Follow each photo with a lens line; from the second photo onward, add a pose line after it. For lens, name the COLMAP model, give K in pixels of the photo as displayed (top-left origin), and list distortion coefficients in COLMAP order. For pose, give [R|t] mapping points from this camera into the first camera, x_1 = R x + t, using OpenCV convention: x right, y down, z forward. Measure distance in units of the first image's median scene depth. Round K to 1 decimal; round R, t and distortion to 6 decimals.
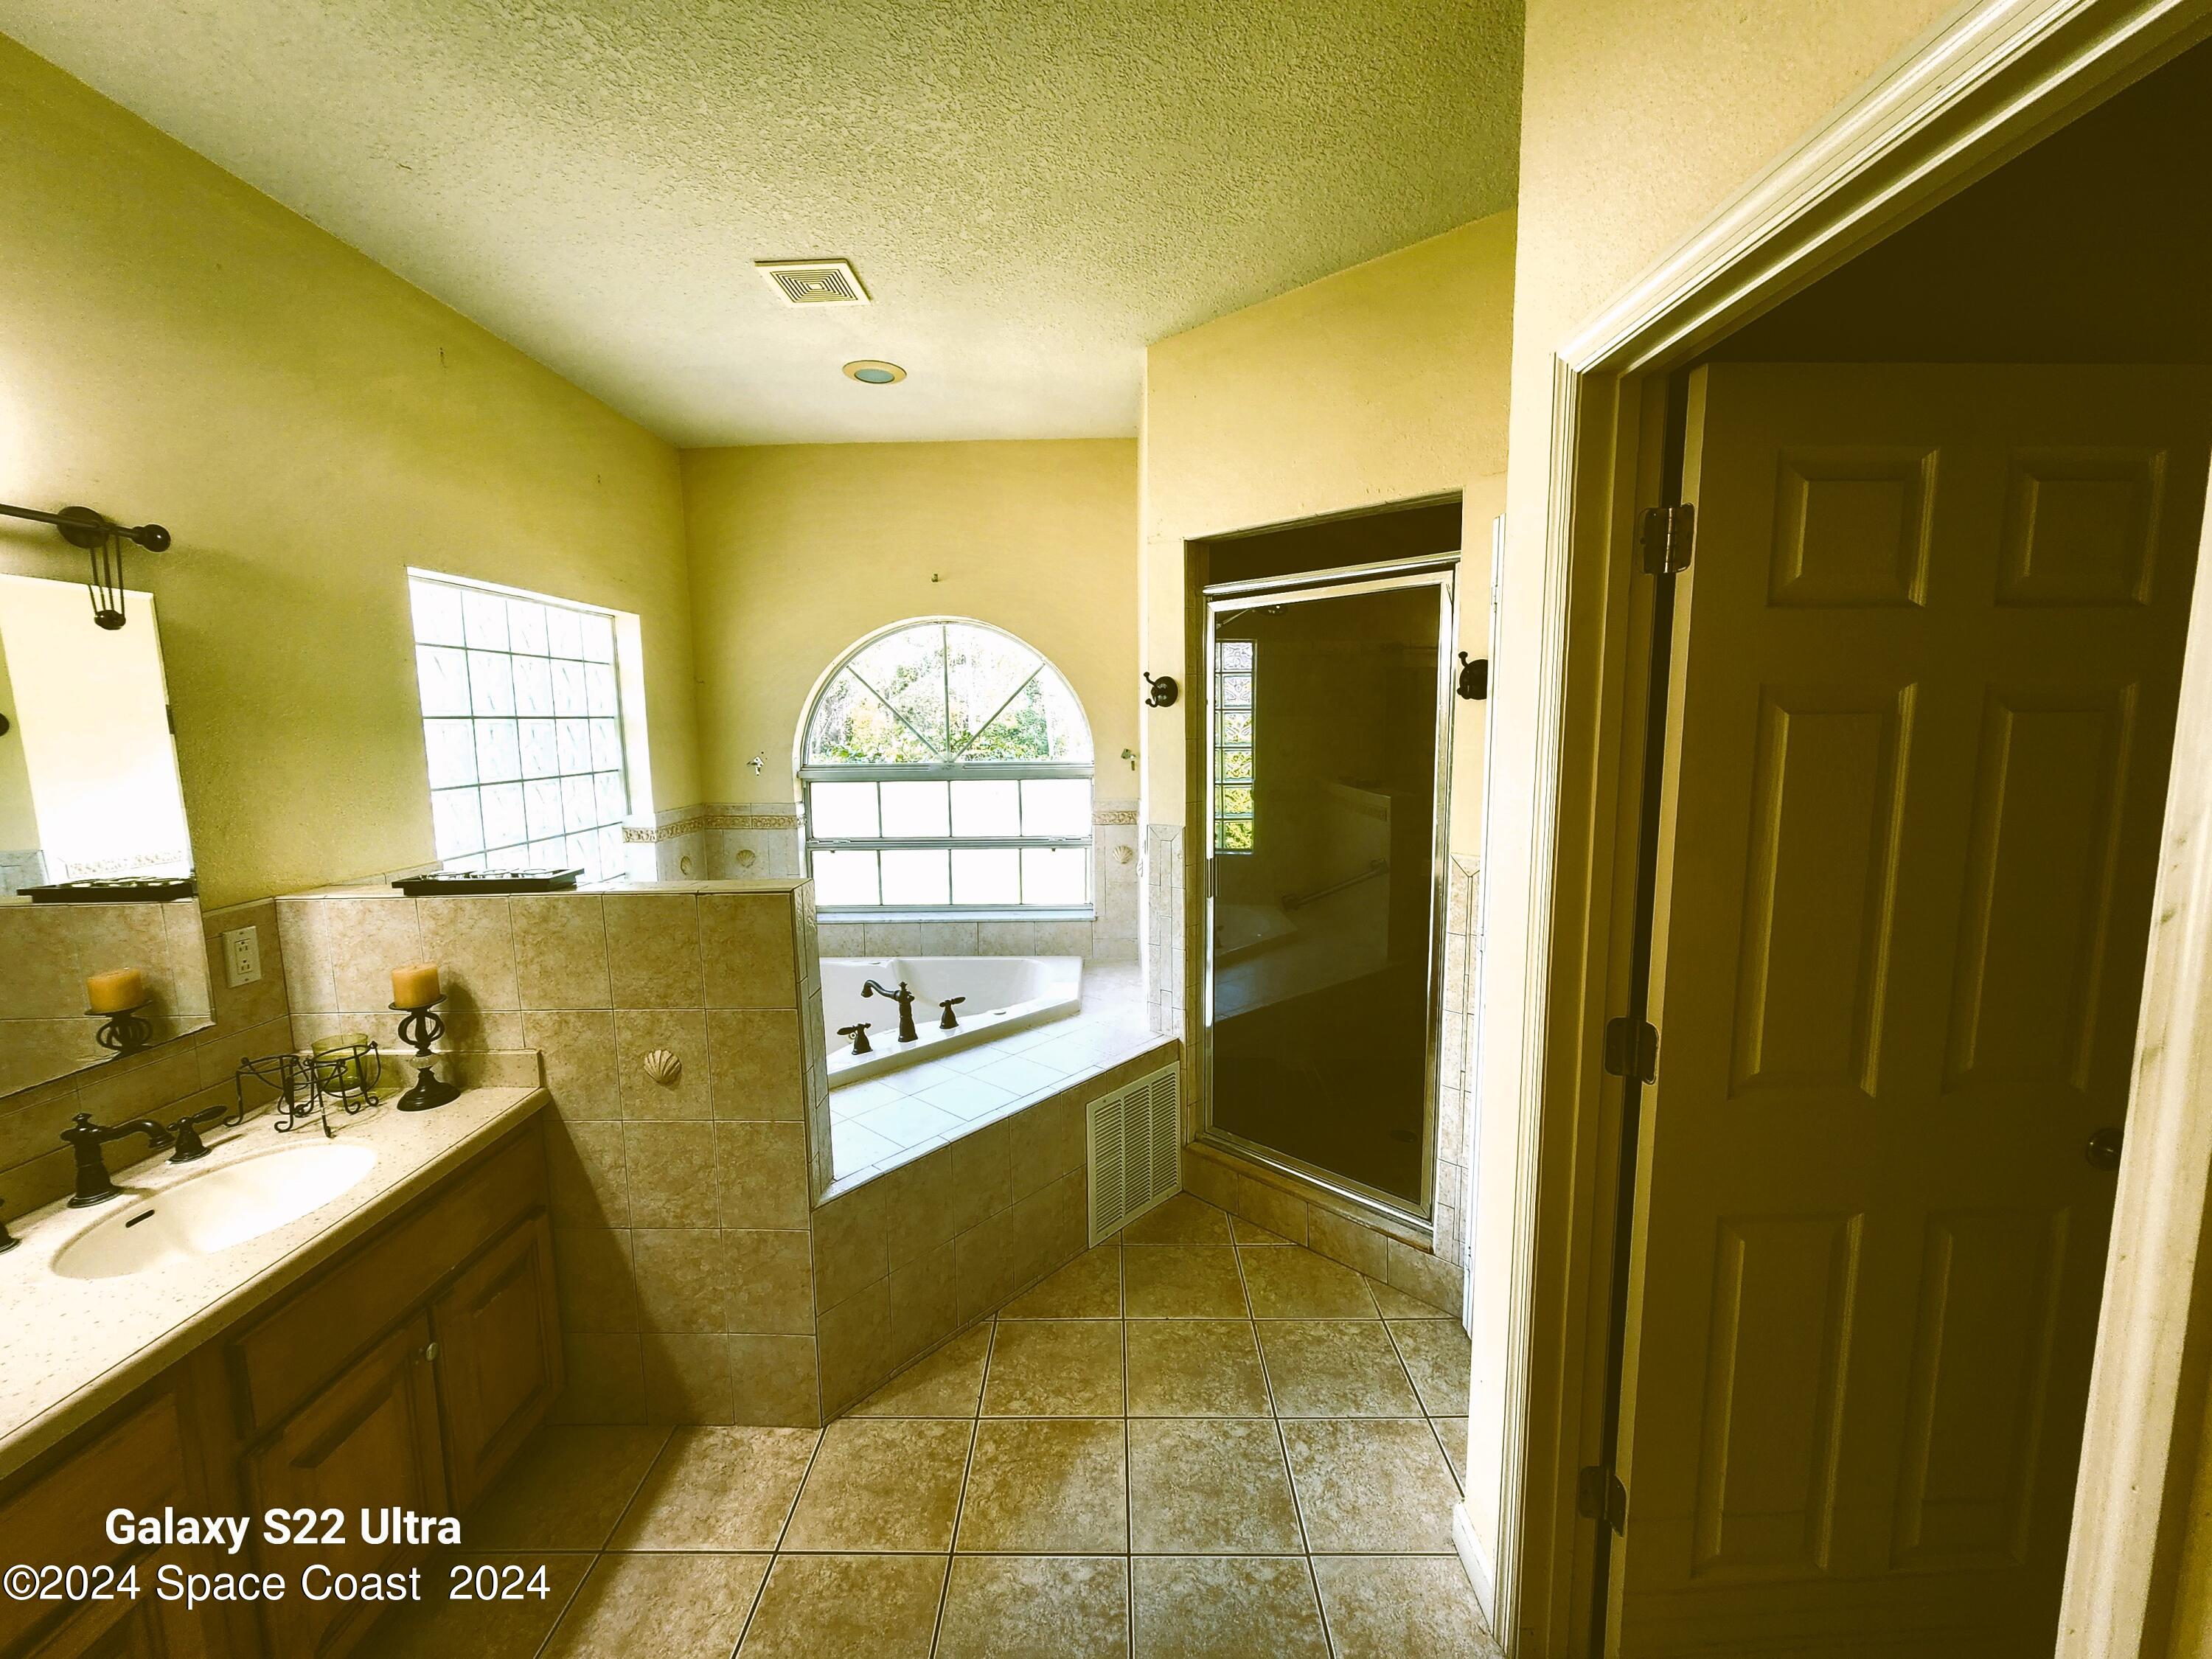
lens RADIAL K [[908.3, 0, 1085.8], [0, 908.3, 831.1], [0, 0, 1]] dist [-0.001882, 0.000413]
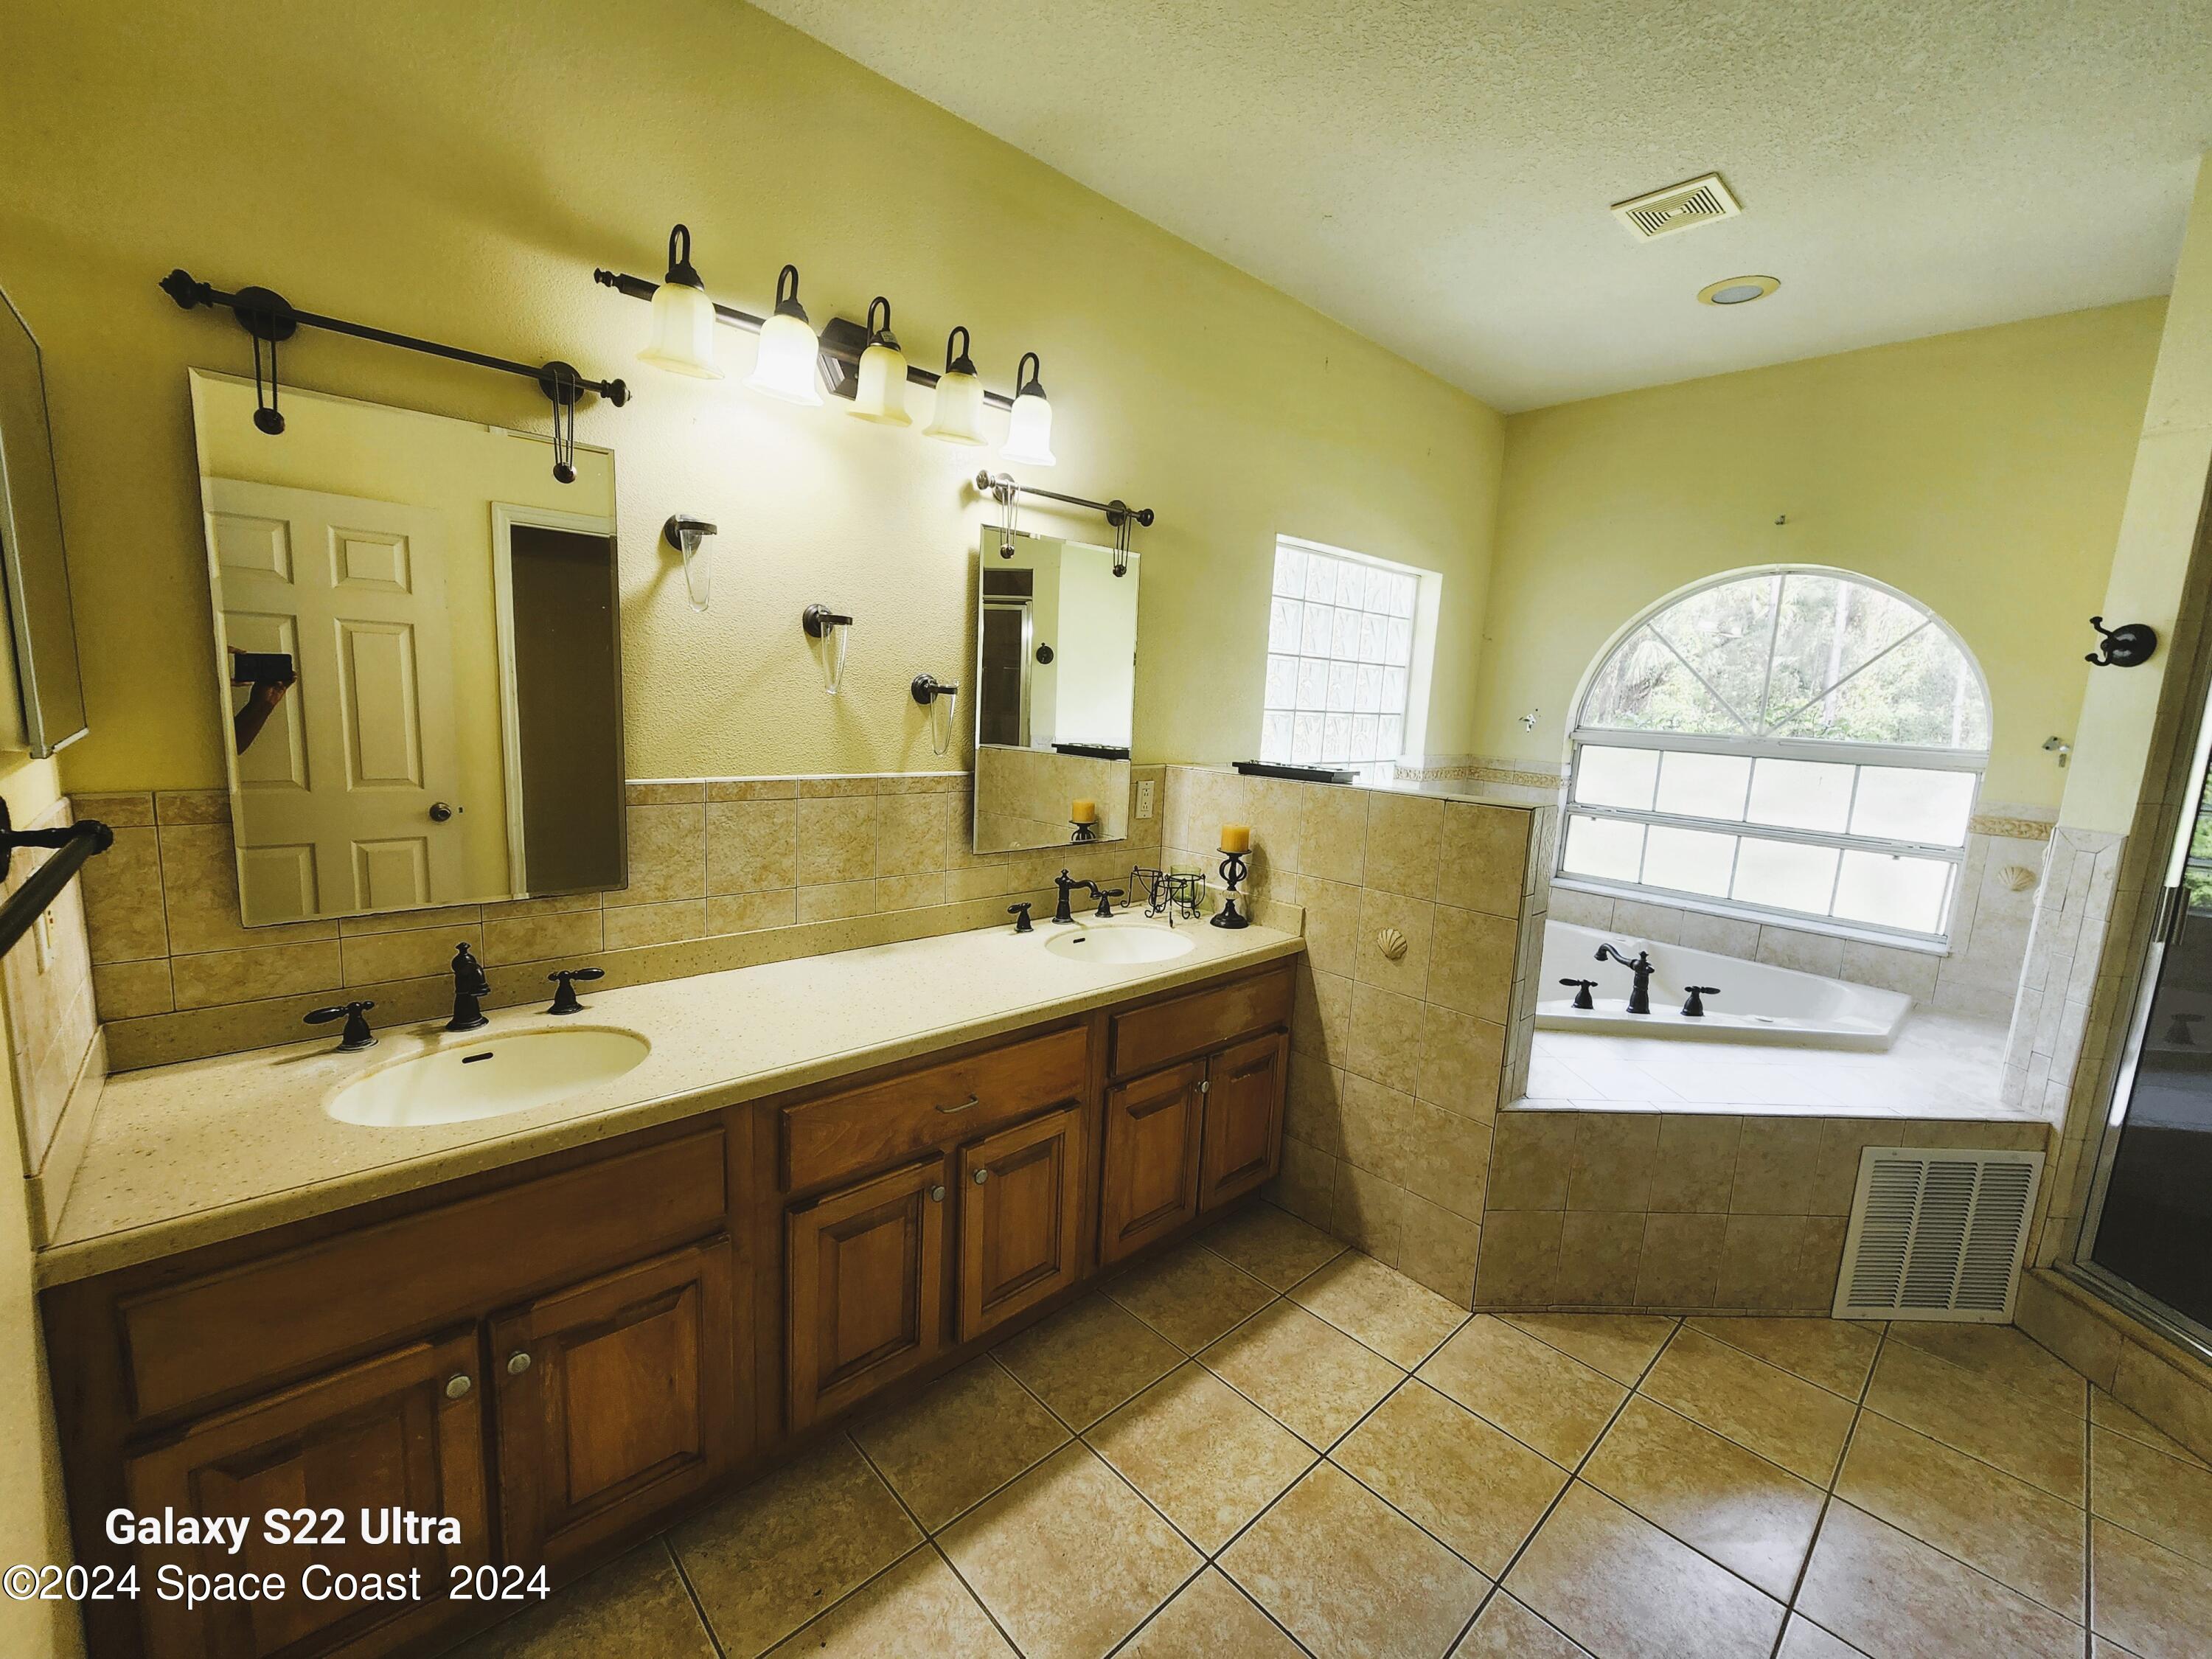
lens RADIAL K [[908.7, 0, 1092.2], [0, 908.7, 830.0], [0, 0, 1]] dist [-0.001100, -0.000892]
pose [[0.691963, 0.157181, -0.704614, 0.067561], [-0.145814, 0.986324, 0.076827, 0.078266], [0.707054, 0.049581, 0.705419, -0.106027]]
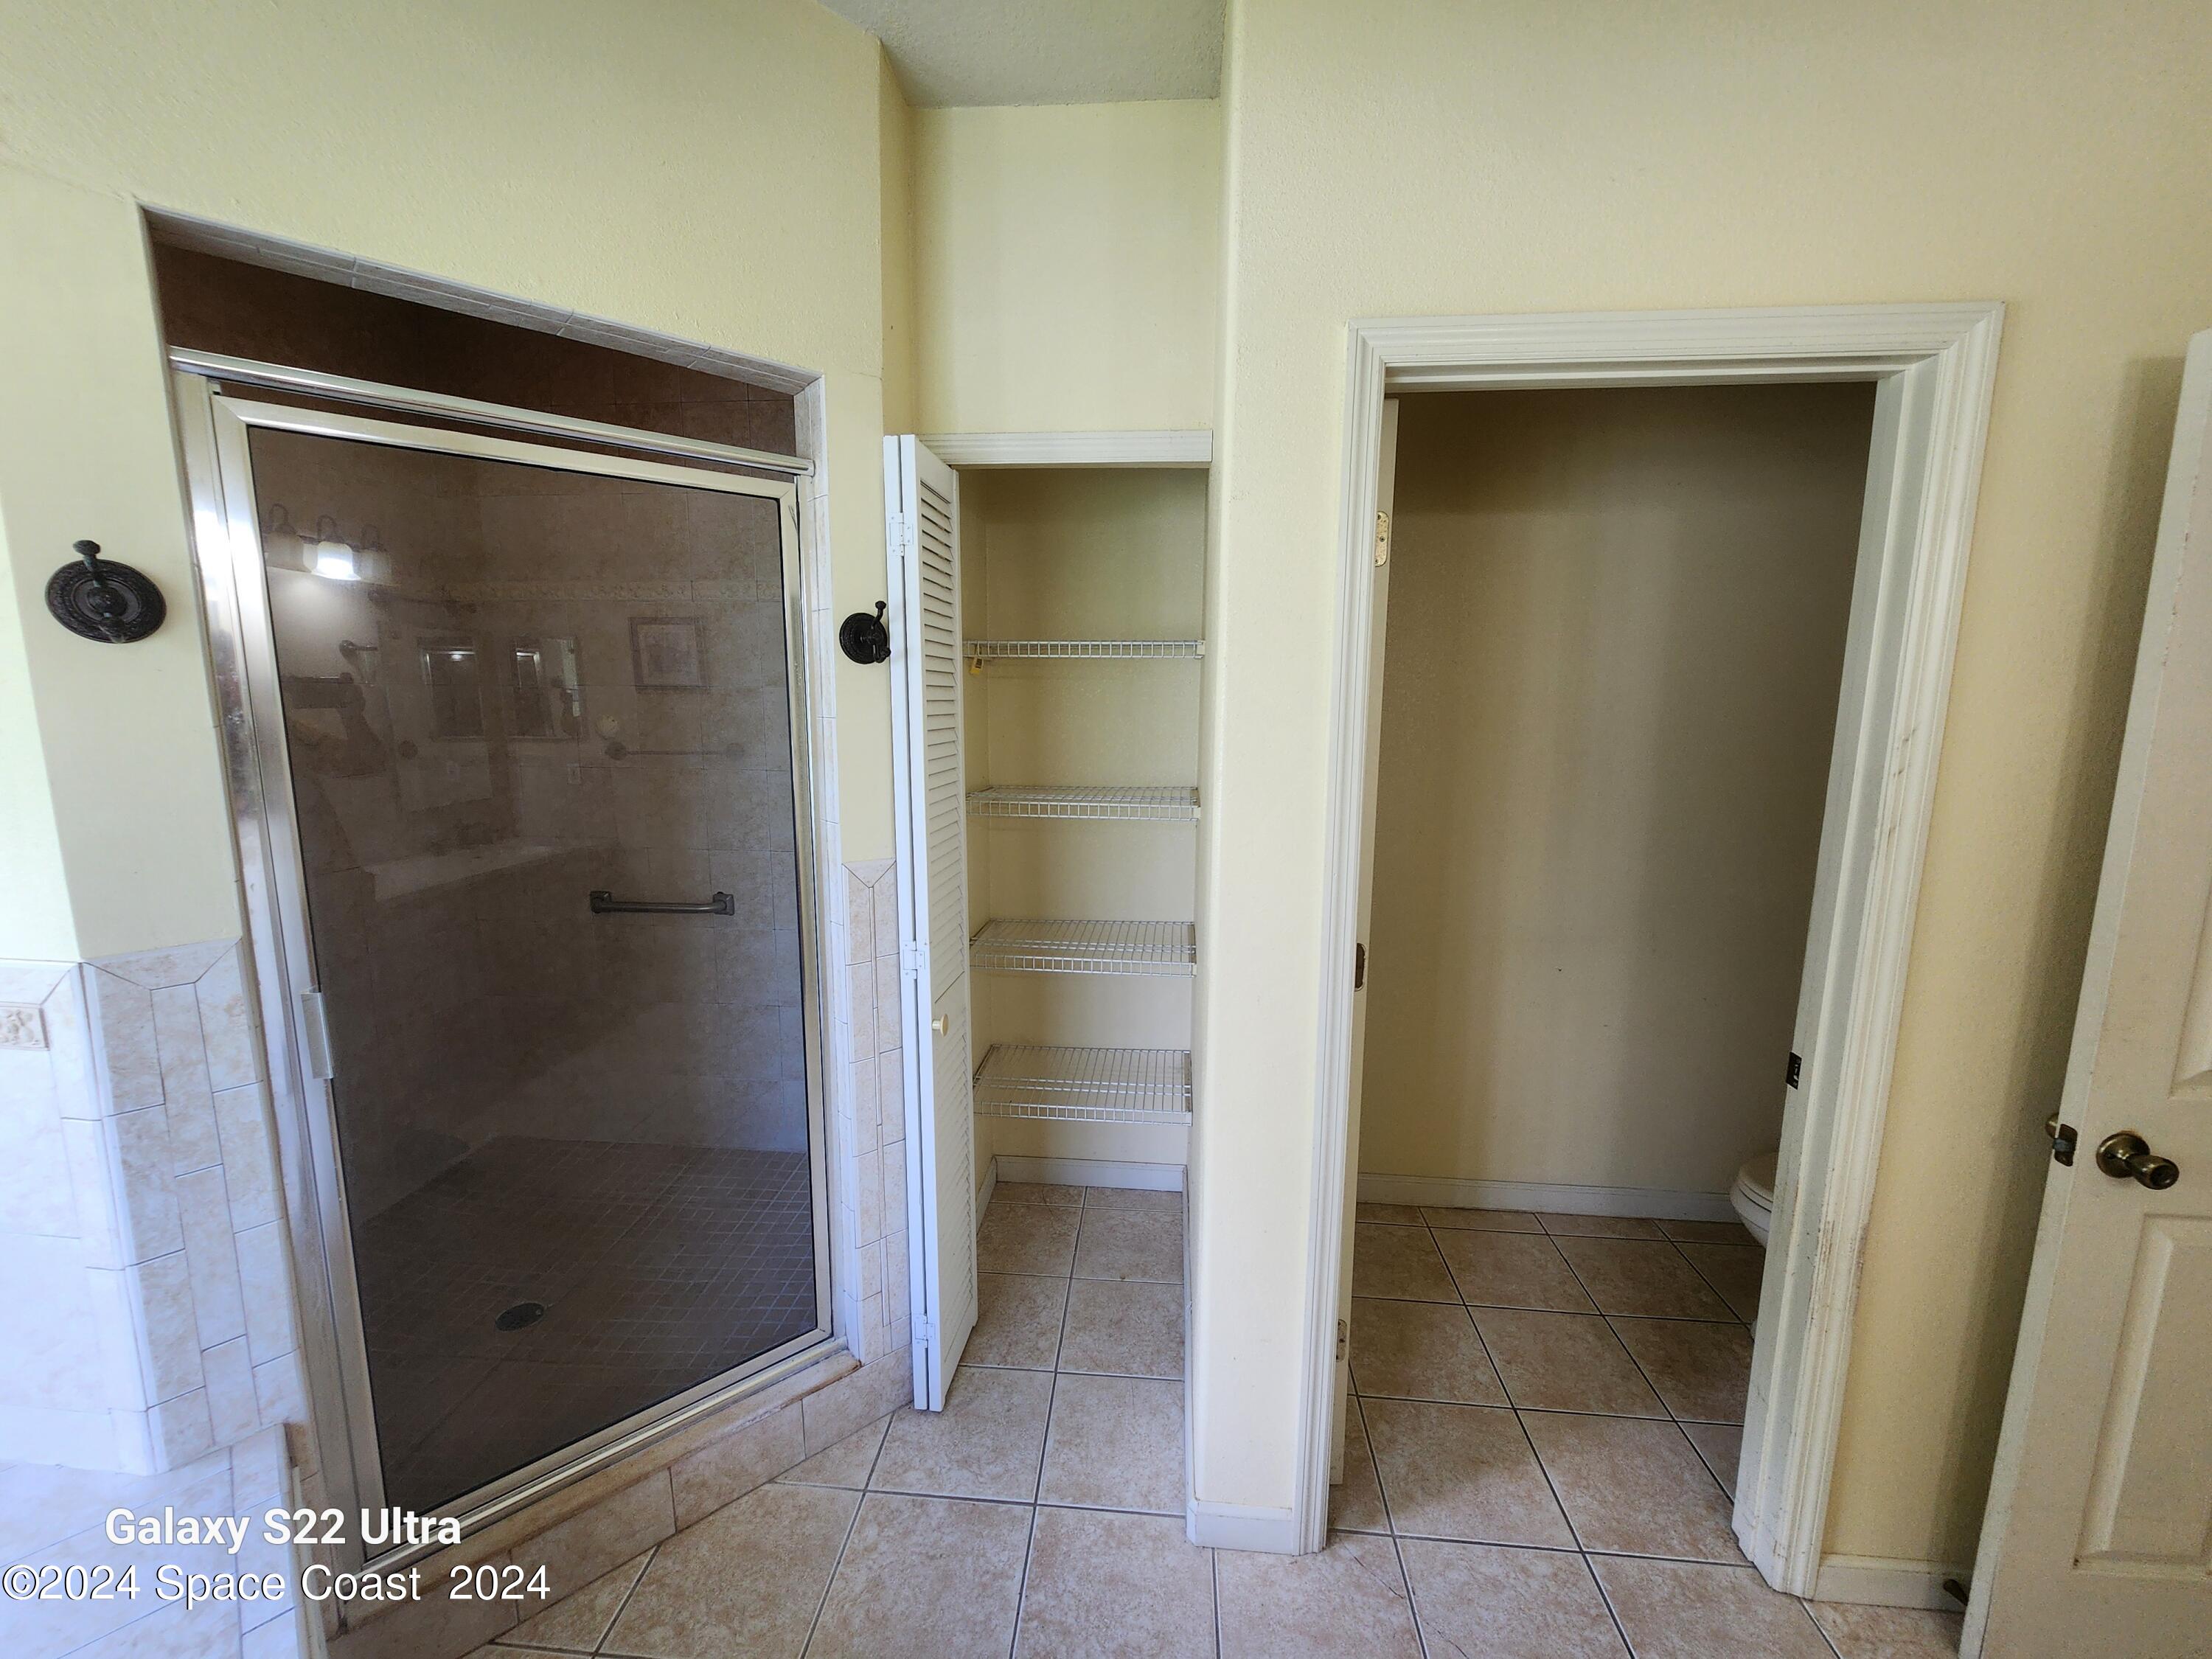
lens RADIAL K [[908.3, 0, 1085.8], [0, 908.3, 831.1], [0, 0, 1]] dist [-0.001882, 0.000413]
pose [[0.063394, -0.139684, 0.988165, -0.388327], [0.115305, 0.984551, 0.131776, -0.091212], [-0.991305, 0.105586, 0.078521, 0.837114]]
